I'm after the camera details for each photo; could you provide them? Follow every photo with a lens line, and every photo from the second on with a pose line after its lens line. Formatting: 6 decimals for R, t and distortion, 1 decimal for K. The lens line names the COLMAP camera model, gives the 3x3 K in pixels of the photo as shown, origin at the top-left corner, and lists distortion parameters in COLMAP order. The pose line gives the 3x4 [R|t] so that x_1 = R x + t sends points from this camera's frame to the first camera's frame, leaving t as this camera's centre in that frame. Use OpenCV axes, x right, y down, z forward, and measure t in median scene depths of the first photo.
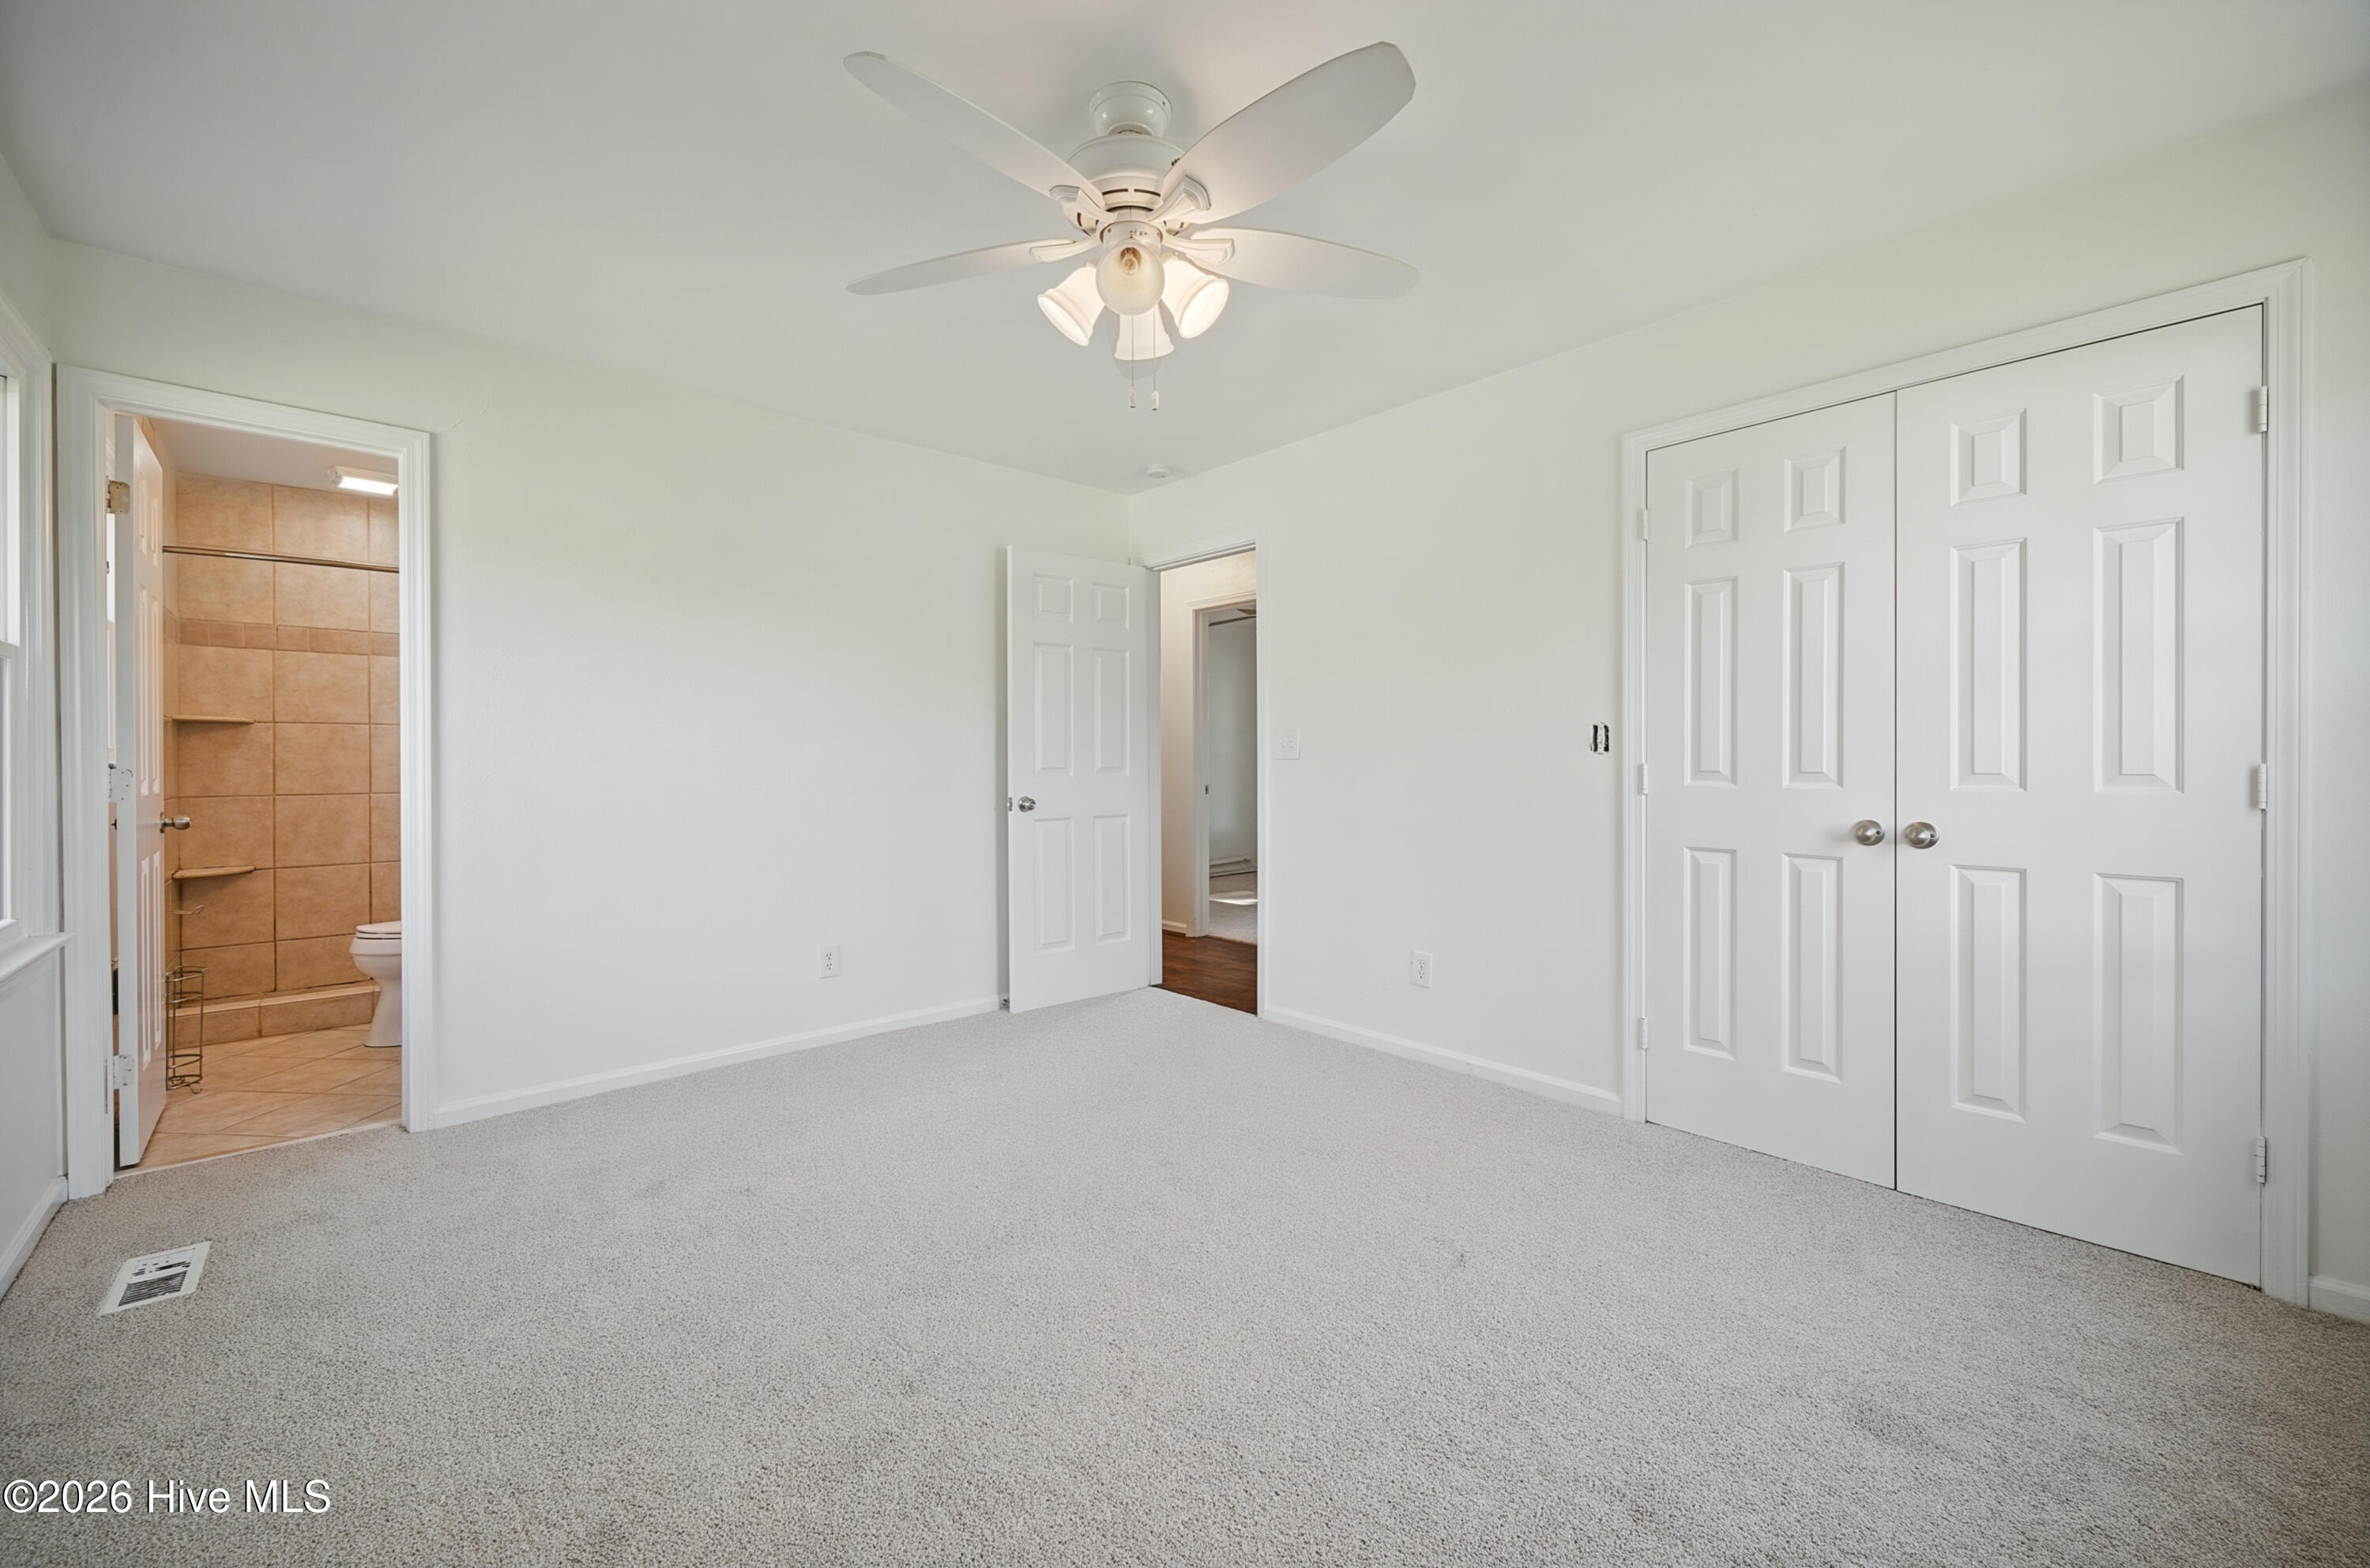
lens RADIAL K [[940.6, 0, 1175.4], [0, 940.6, 772.7], [0, 0, 1]] dist [-0.001070, 0.000209]
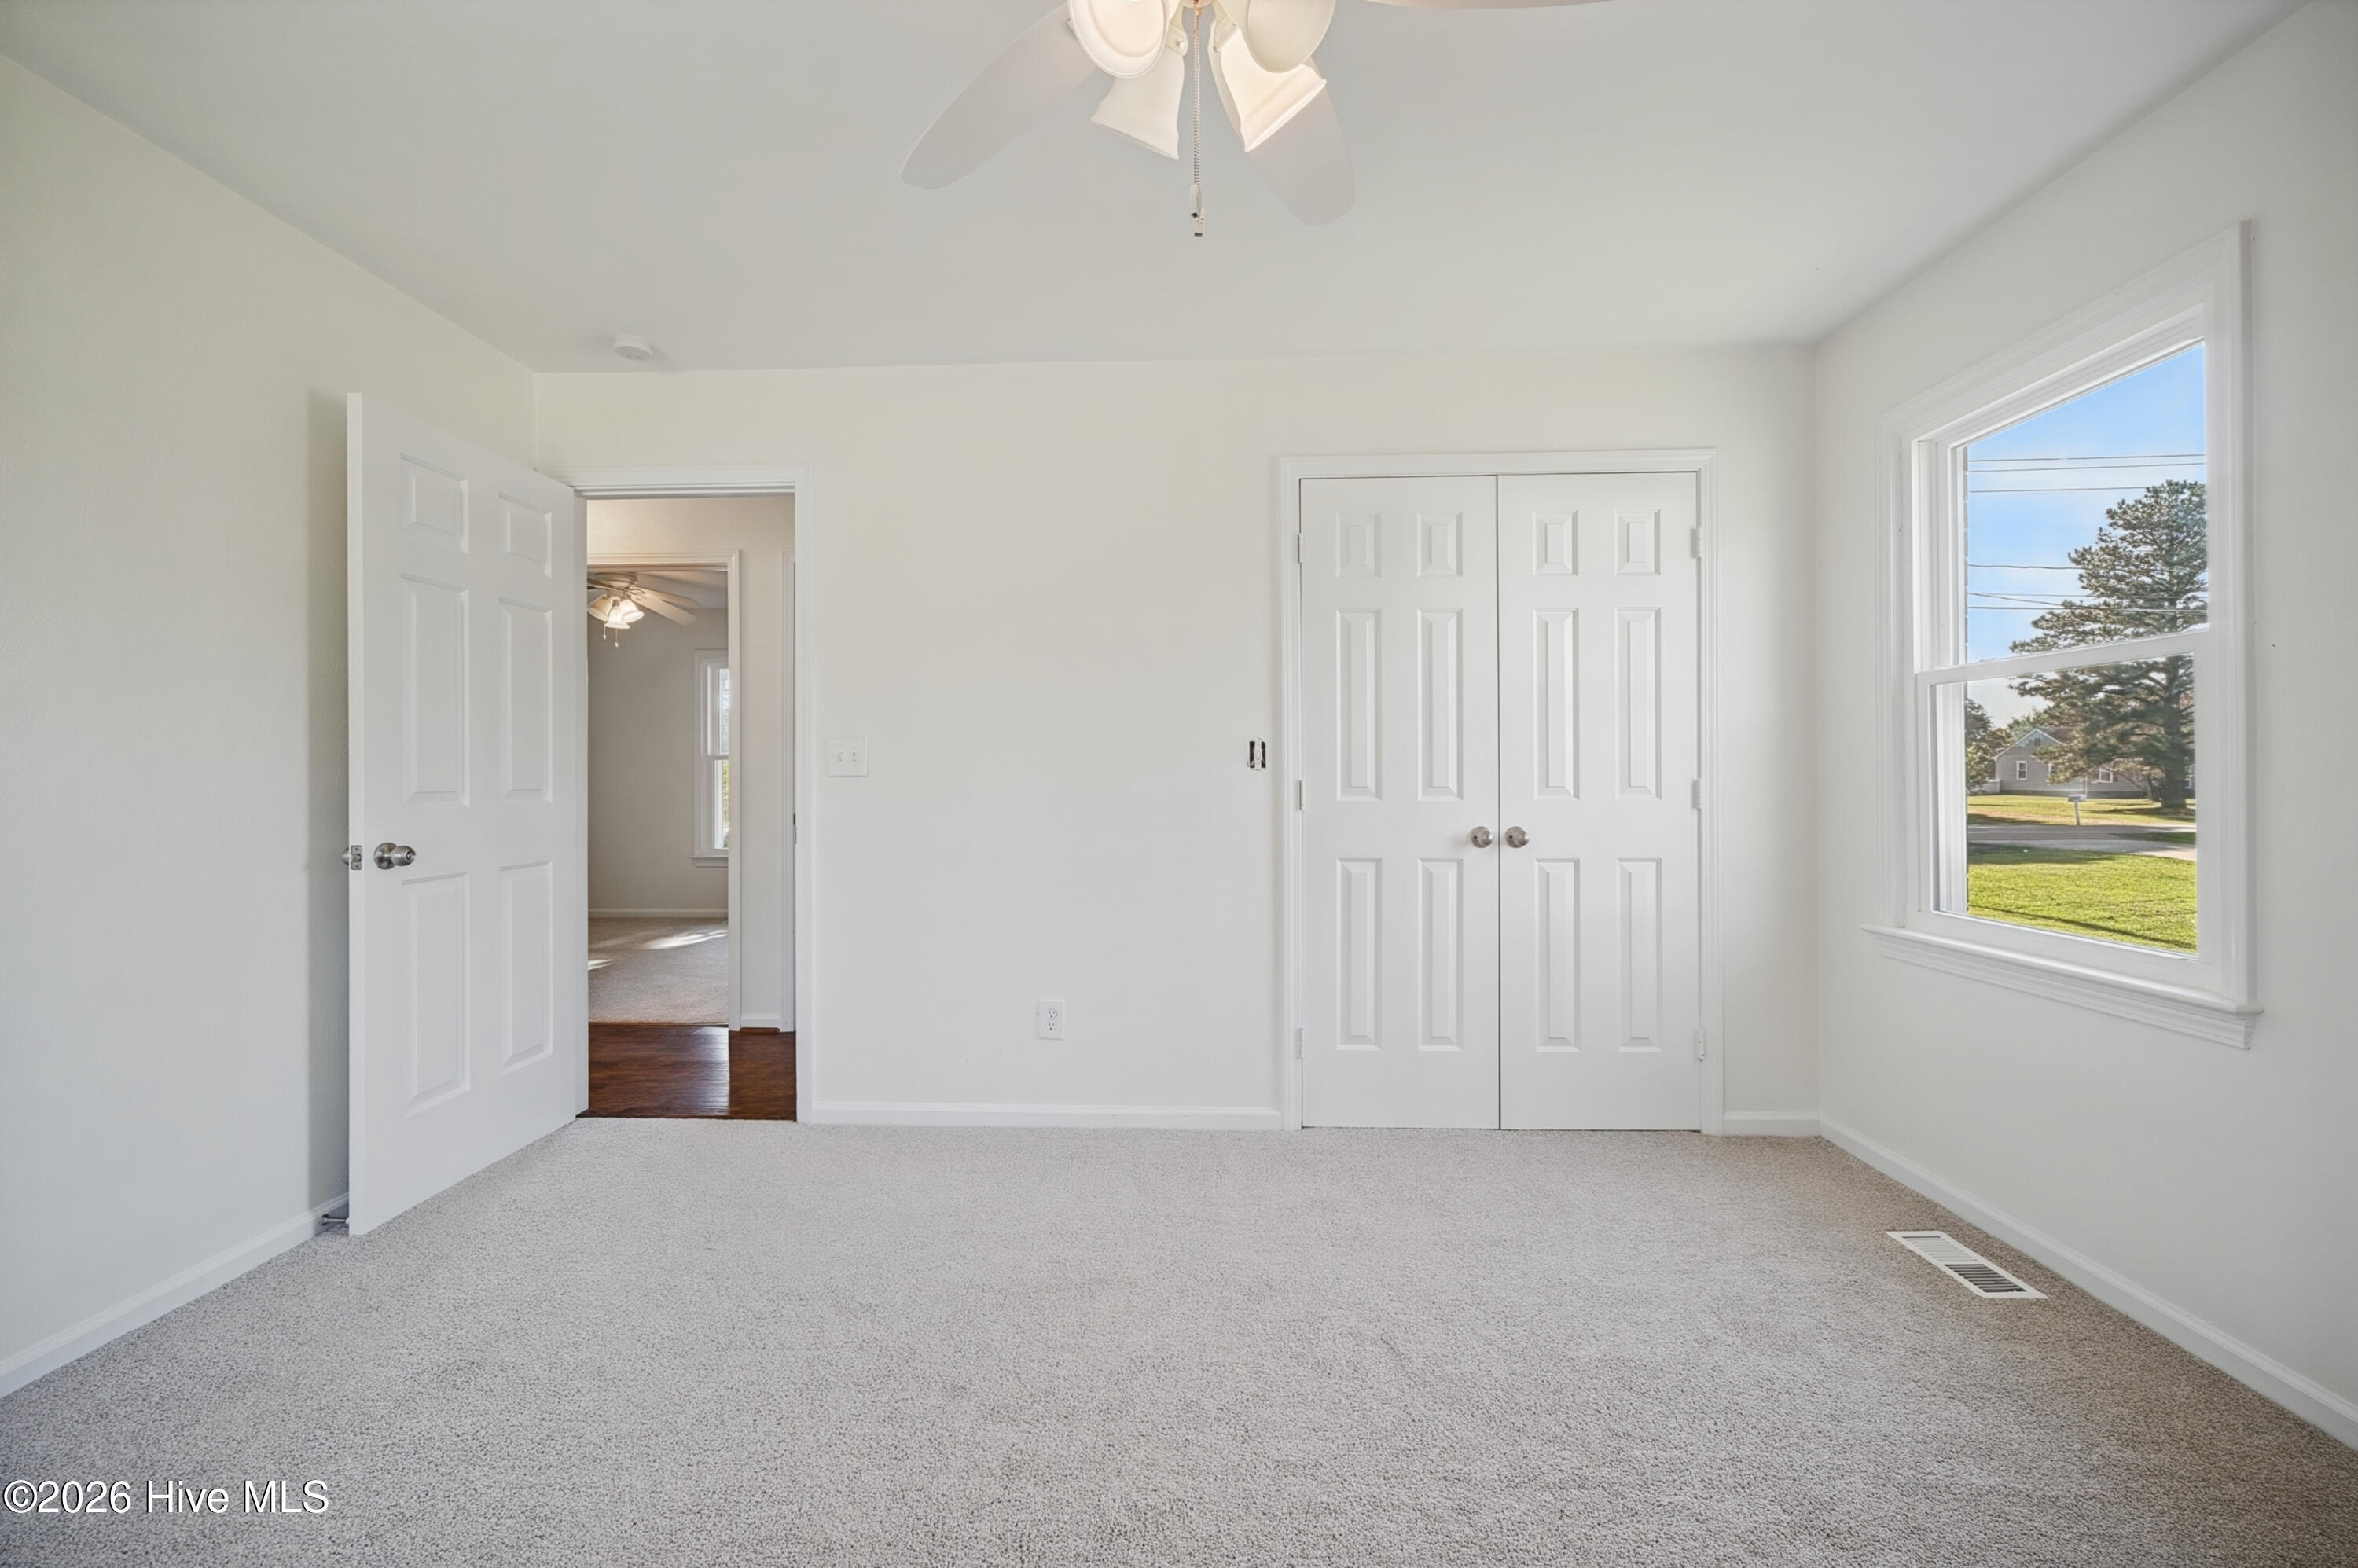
lens RADIAL K [[935.8, 0, 1163.5], [0, 935.8, 779.6], [0, 0, 1]] dist [-0.001070, 0.000209]
pose [[0.699825, -0.003265, 0.714306, -0.235678], [0.010174, 0.999934, -0.005397, -0.004662], [-0.714241, 0.011045, 0.699812, 0.269522]]
